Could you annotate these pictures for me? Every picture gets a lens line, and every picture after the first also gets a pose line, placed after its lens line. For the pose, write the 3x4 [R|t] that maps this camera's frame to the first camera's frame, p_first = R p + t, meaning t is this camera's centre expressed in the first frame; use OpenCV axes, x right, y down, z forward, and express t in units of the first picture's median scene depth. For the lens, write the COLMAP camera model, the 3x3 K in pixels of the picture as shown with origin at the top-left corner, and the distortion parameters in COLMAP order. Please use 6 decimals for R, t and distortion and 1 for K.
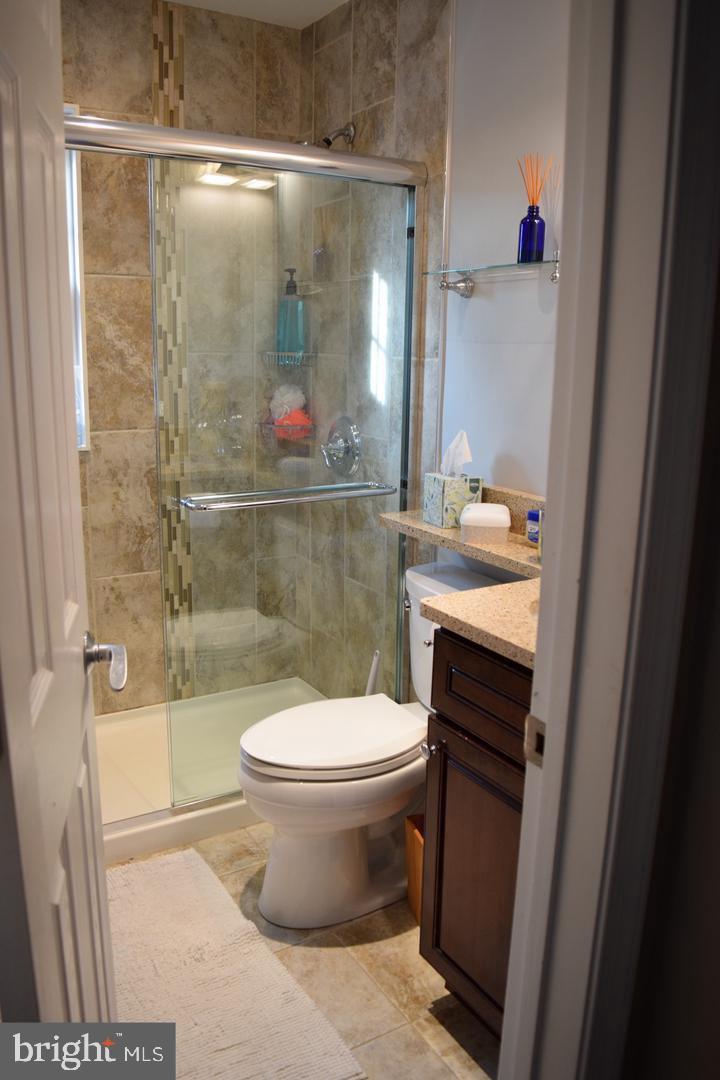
lens RADIAL K [[844.4, 0, 360.0], [0, 844.4, 536.0], [0, 0, 1]] dist [-0.093133, 0.013368]
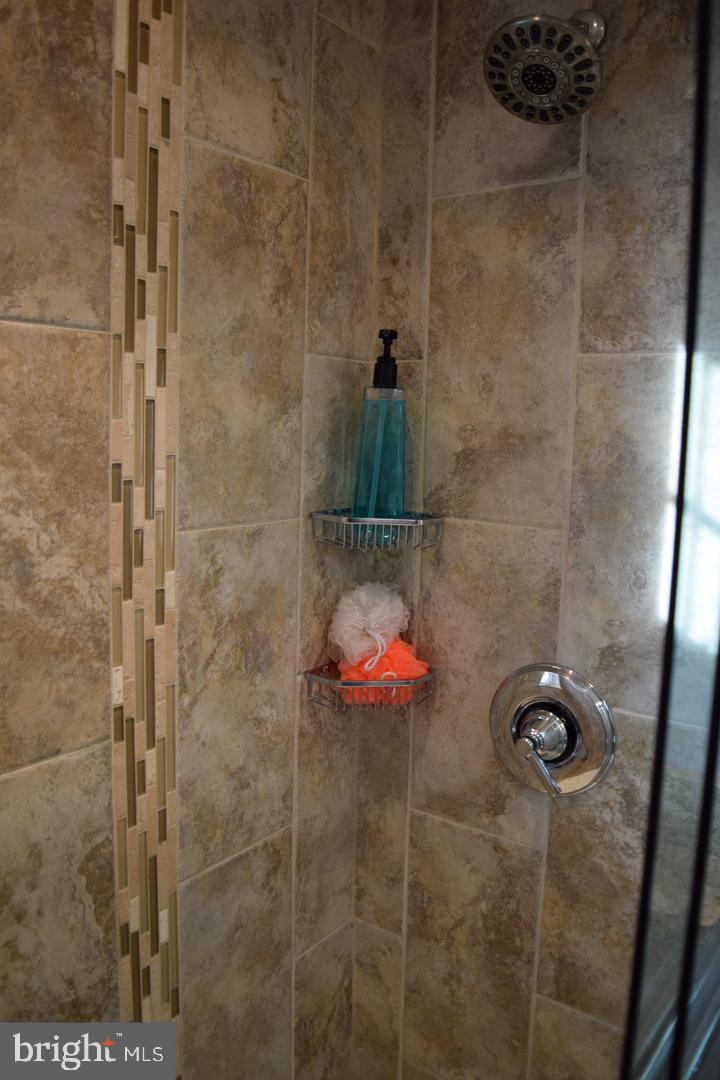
lens RADIAL K [[844.4, 0, 357.4], [0, 844.4, 543.7], [0, 0, 1]] dist [-0.093133, 0.013368]
pose [[0.928917, -0.045279, 0.367510, -0.272421], [0.075629, 0.994773, -0.068600, -0.181437], [-0.362483, 0.091518, 0.927486, 0.615606]]
